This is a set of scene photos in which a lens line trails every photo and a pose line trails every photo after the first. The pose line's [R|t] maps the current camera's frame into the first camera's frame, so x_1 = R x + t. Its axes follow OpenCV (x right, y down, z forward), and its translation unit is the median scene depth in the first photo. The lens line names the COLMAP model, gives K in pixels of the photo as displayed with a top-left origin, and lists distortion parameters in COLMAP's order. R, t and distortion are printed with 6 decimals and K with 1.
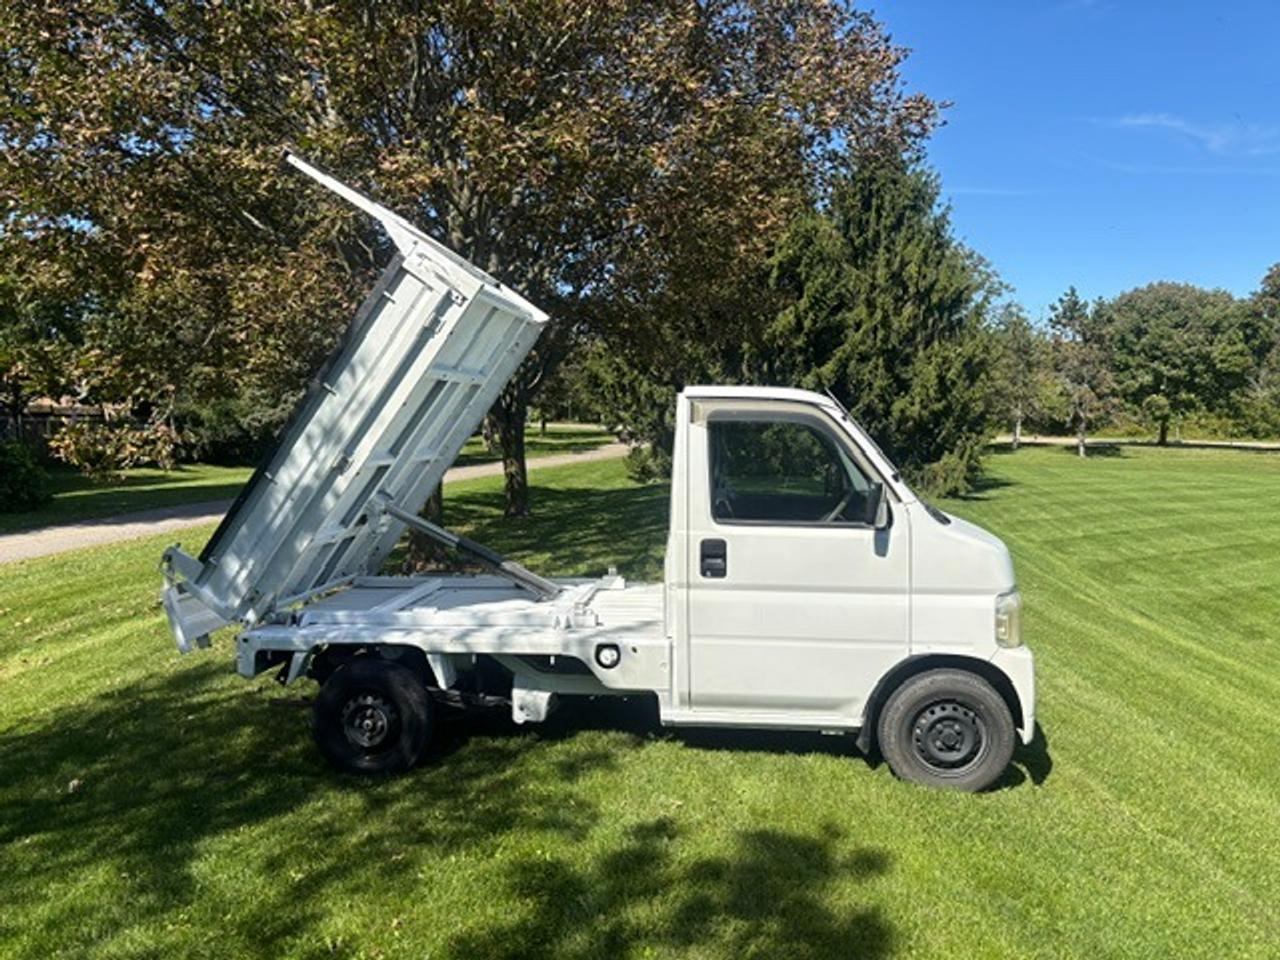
lens RADIAL K [[982.4, 0, 626.7], [0, 982.4, 493.5], [0, 0, 1]] dist [0.014490, -0.001093]
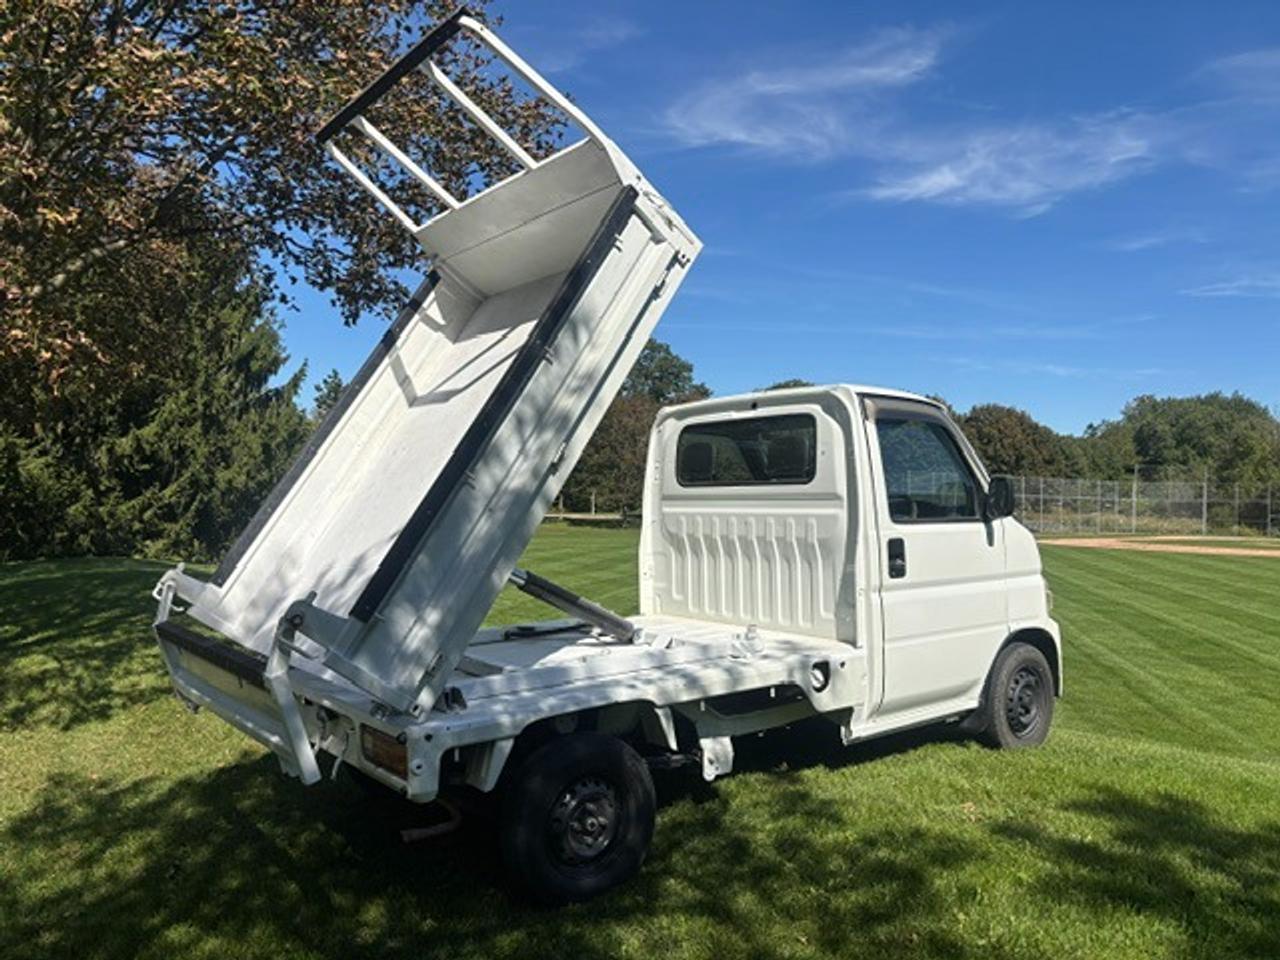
lens RADIAL K [[981.0, 0, 640.0], [0, 981.0, 480.0], [0, 0, 1]] dist [0.016134, 0.001154]
pose [[0.709288, 0.003734, 0.704908, -0.767029], [0.064353, 0.995467, -0.070025, 0.039674], [-0.701975, 0.095031, 0.705833, 0.464260]]
